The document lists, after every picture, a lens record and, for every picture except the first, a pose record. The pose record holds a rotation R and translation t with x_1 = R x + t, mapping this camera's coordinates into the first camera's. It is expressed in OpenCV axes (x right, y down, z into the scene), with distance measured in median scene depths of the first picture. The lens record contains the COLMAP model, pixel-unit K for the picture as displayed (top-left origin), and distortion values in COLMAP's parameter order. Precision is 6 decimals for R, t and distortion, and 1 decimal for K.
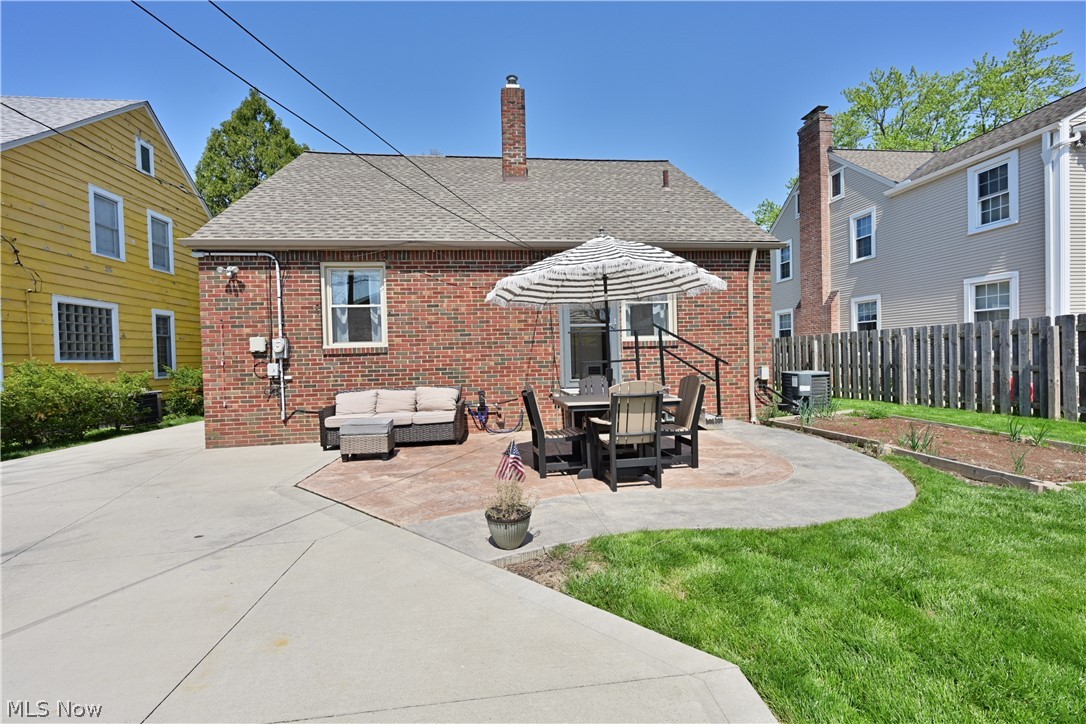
lens RADIAL K [[463.1, 0, 544.2], [0, 463.1, 362.5], [0, 0, 1]] dist [-0.003873, 0.000153]
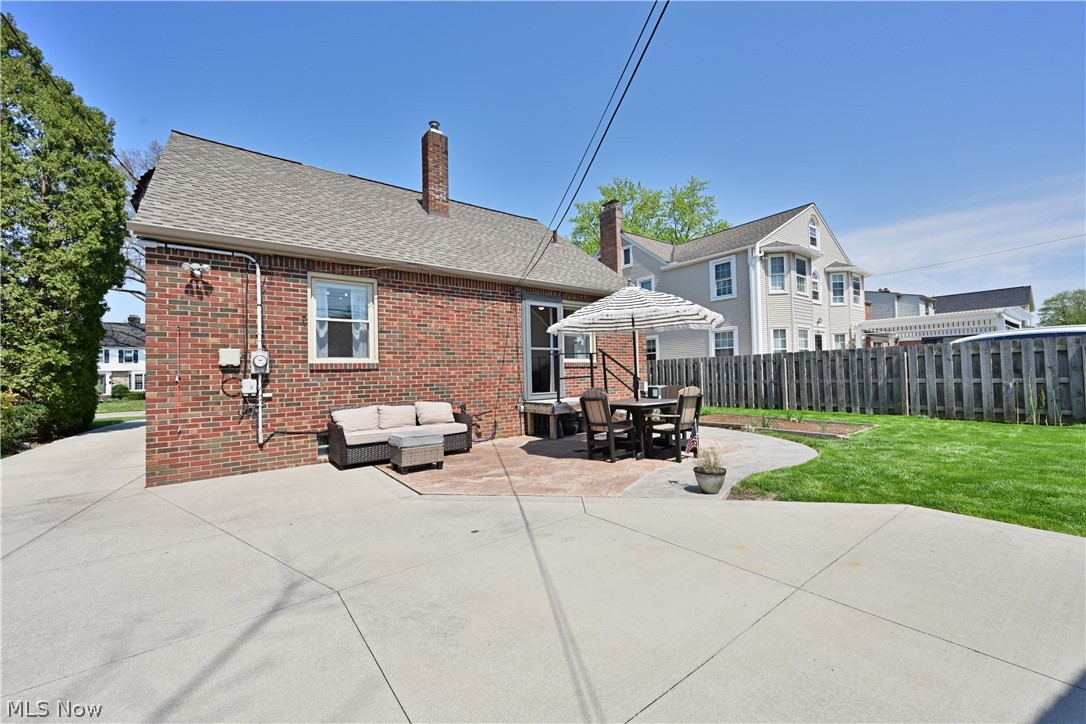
lens RADIAL K [[427.8, 0, 545.0], [0, 427.8, 362.4], [0, 0, 1]] dist [-0.003280, -0.000190]
pose [[0.865000, 0.020221, 0.501364, -0.489356], [0.008059, 0.998499, -0.054176, 0.017772], [-0.501707, 0.050903, 0.863539, 0.018889]]
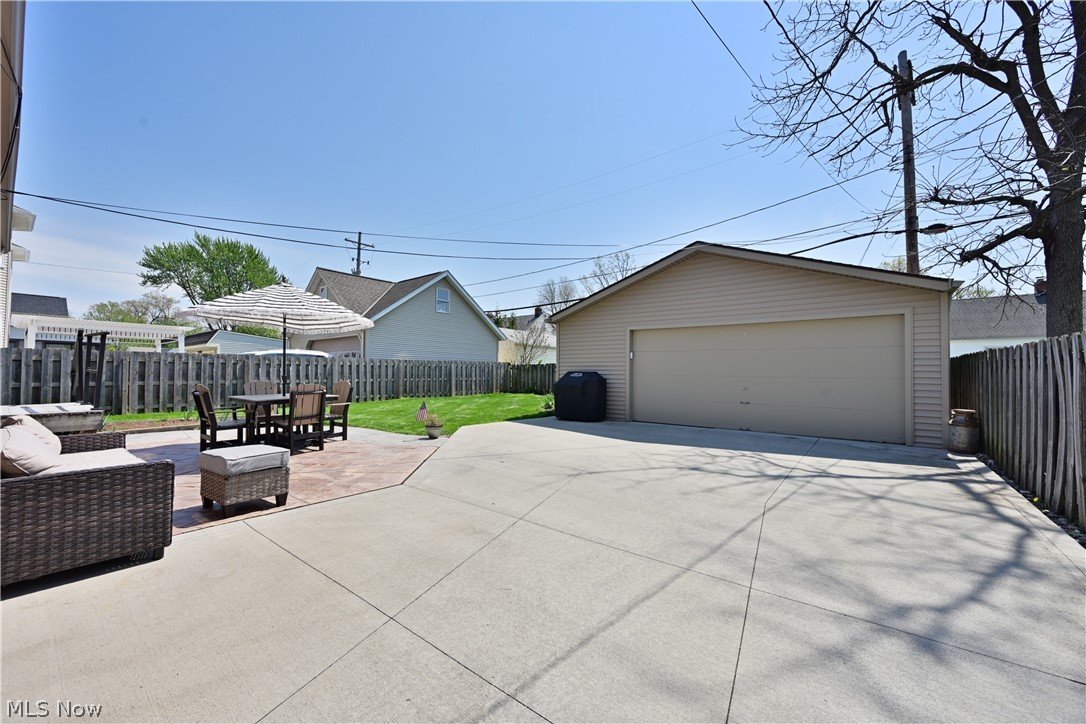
lens RADIAL K [[427.8, 0, 546.5], [0, 427.8, 368.3], [0, 0, 1]] dist [-0.003280, -0.000190]
pose [[-0.716538, 0.033792, 0.696729, -0.881180], [0.024349, 0.999429, -0.023432, 0.026495], [-0.697123, 0.000175, -0.716951, 0.881904]]
